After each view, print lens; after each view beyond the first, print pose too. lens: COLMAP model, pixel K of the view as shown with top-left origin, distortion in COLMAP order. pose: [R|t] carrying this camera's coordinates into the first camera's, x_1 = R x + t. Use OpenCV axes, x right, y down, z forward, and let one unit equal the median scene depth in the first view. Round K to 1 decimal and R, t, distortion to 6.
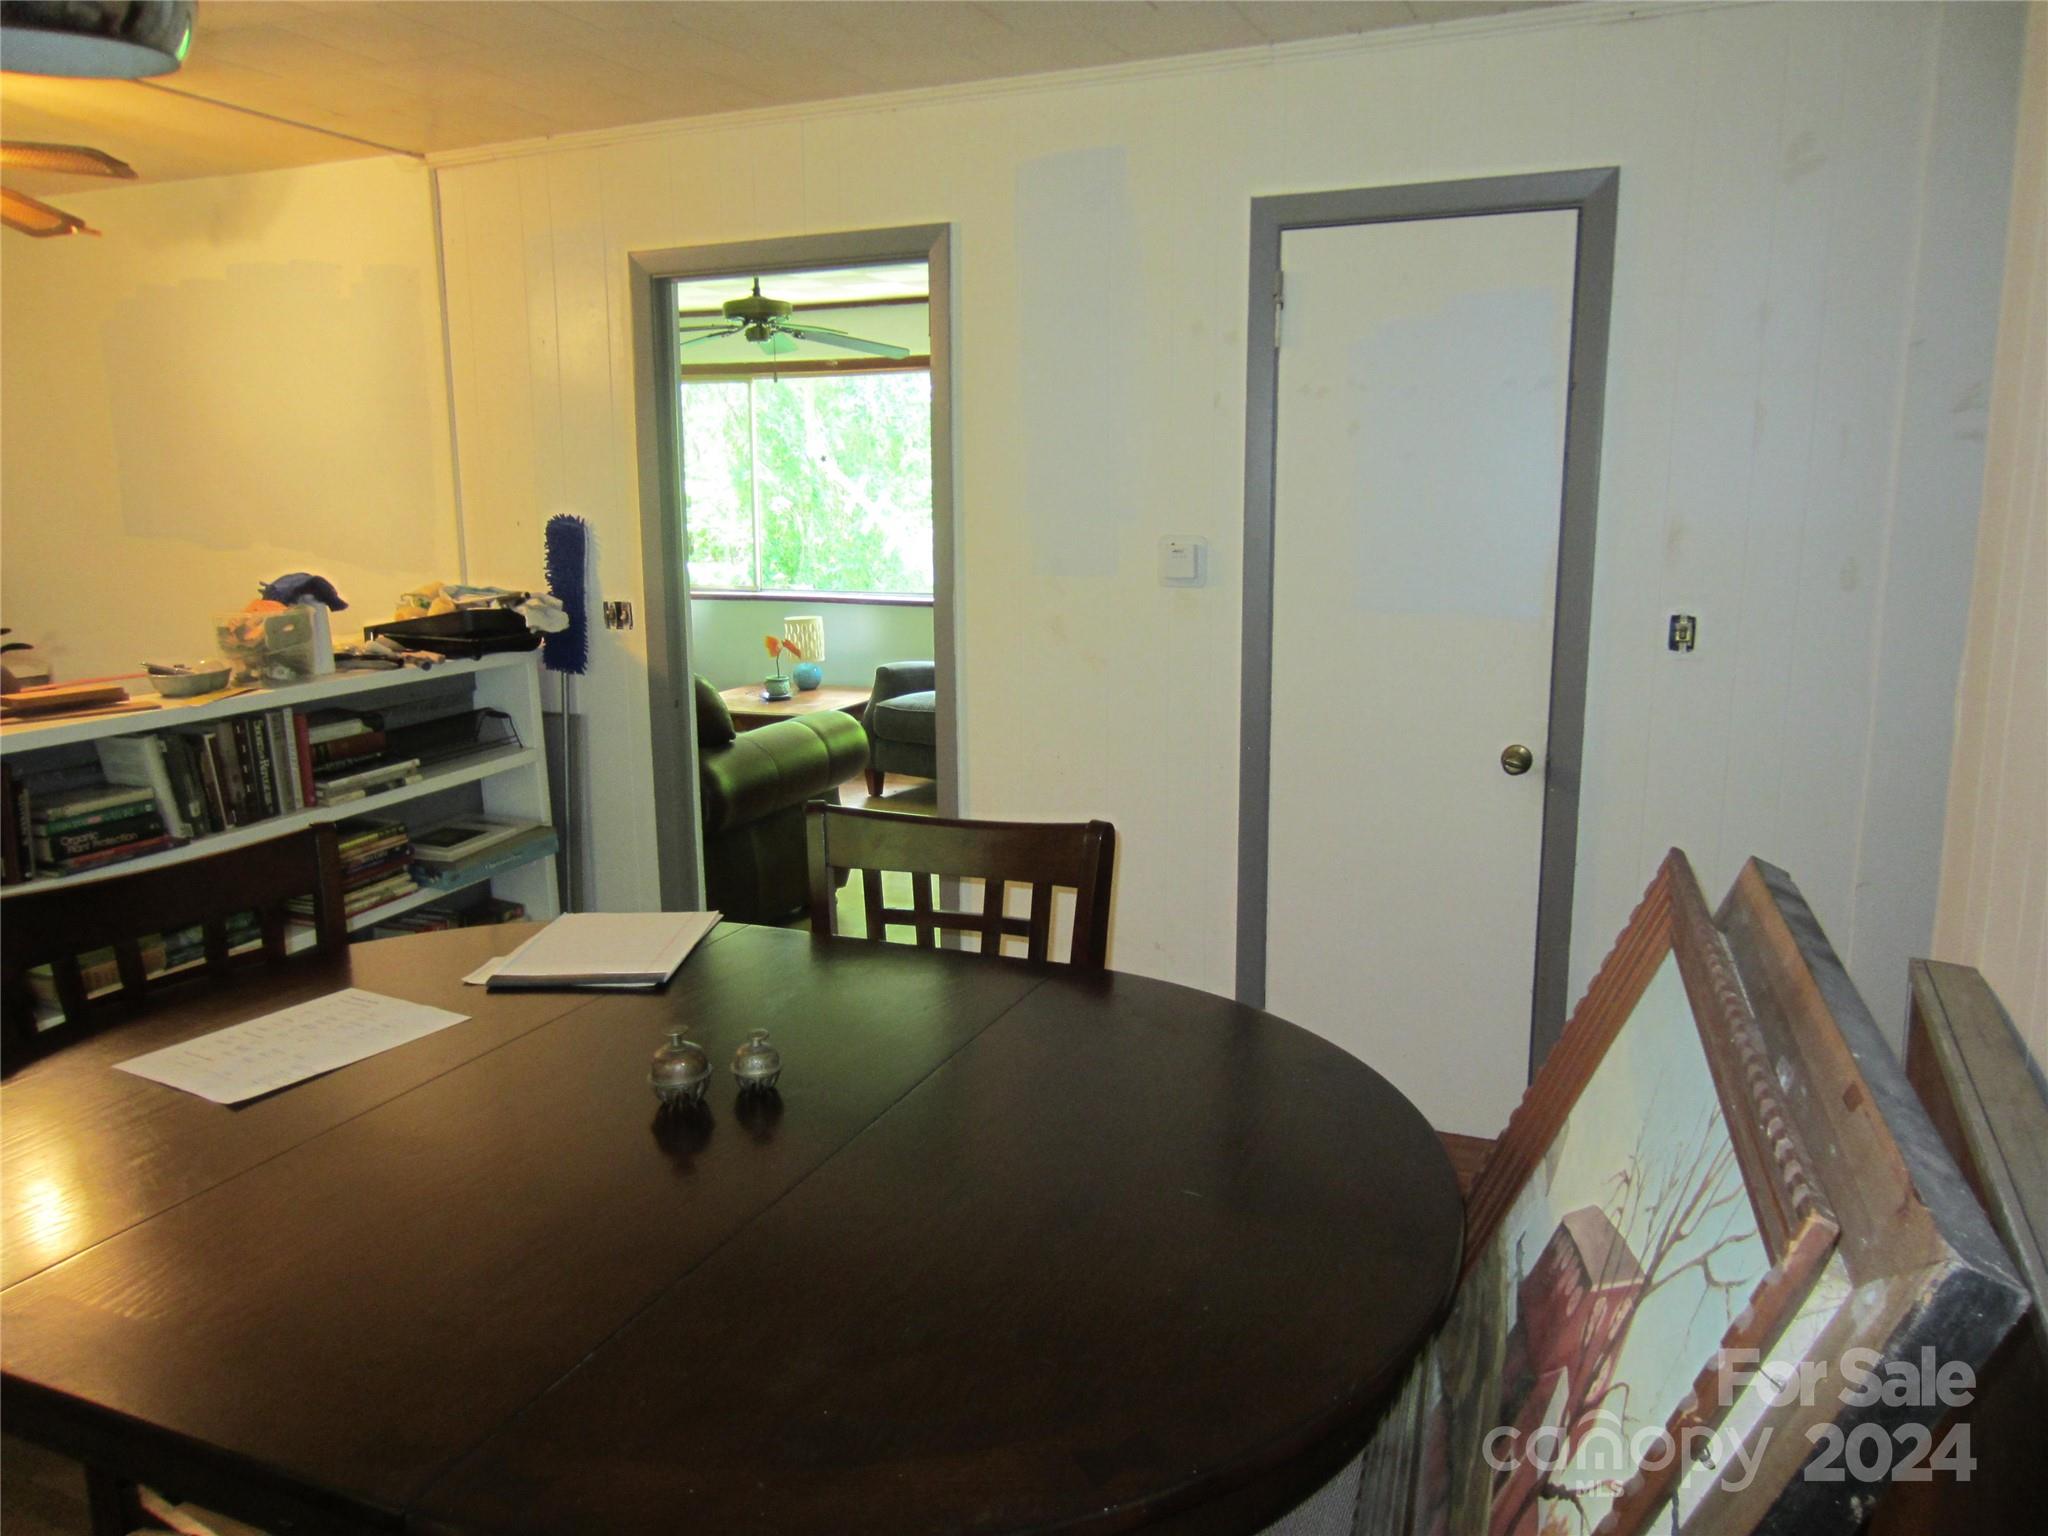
lens RADIAL K [[1517.0, 0, 1026.8], [0, 1517.0, 769.2], [0, 0, 1]] dist [-0.004705, 0.003527]
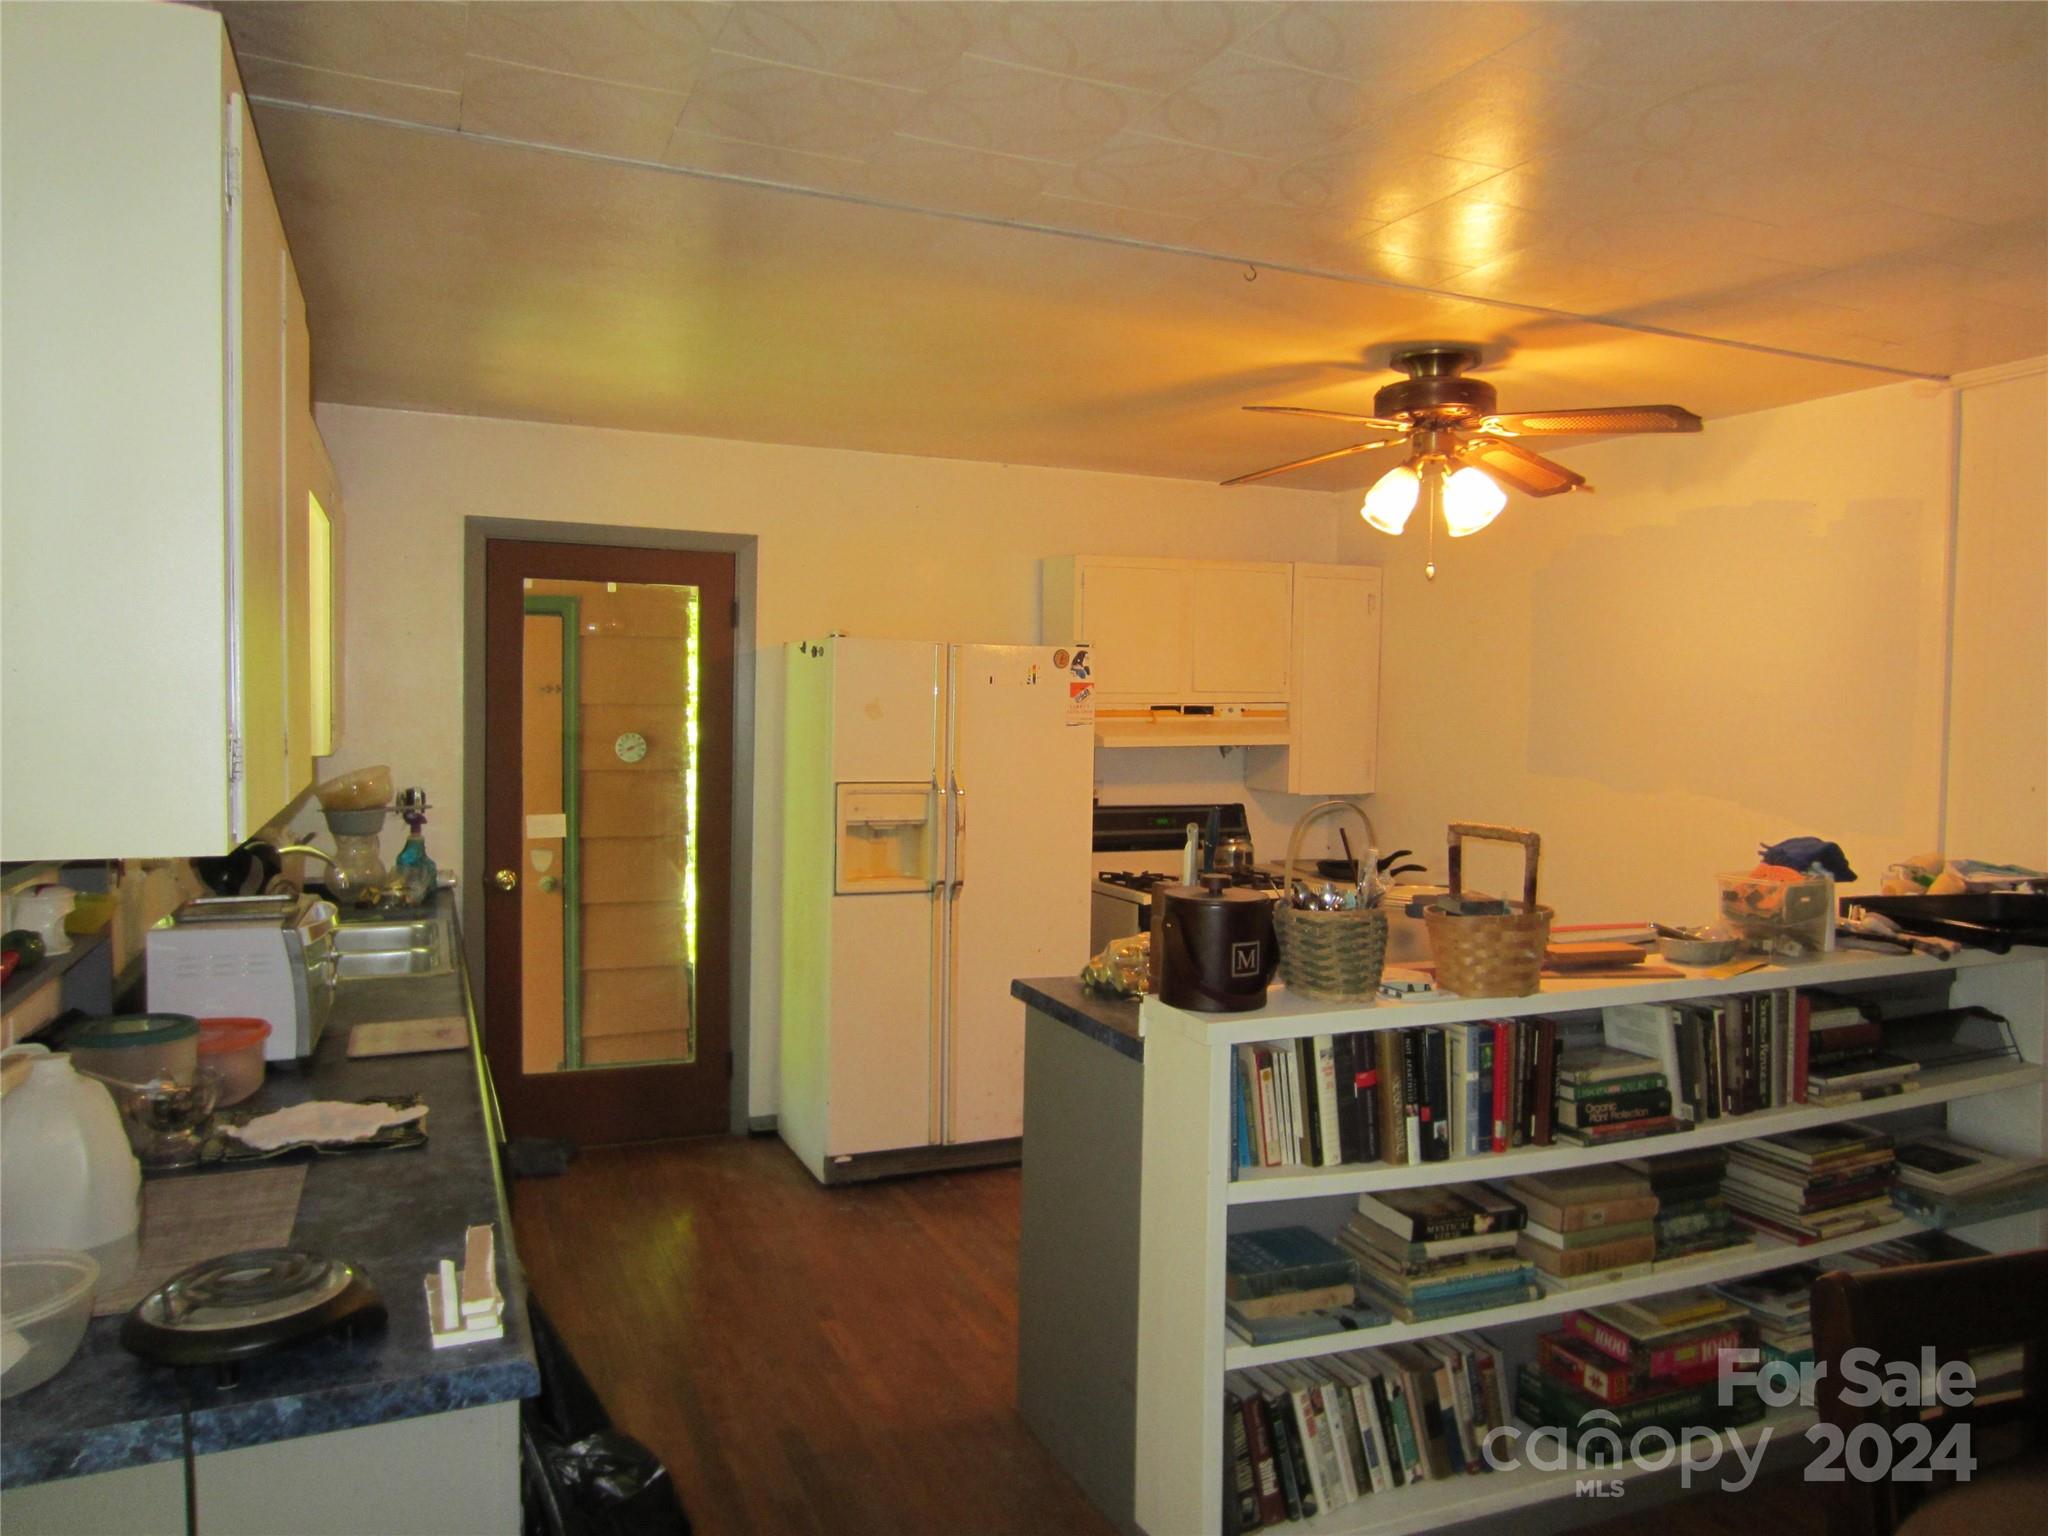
lens RADIAL K [[1517.0, 0, 1026.8], [0, 1517.0, 769.2], [0, 0, 1]] dist [-0.004705, 0.003527]
pose [[0.731196, 0.047125, -0.680538, -0.212081], [-0.147222, 0.985003, -0.089973, -0.020433], [0.666092, 0.165978, 0.727168, 0.032127]]
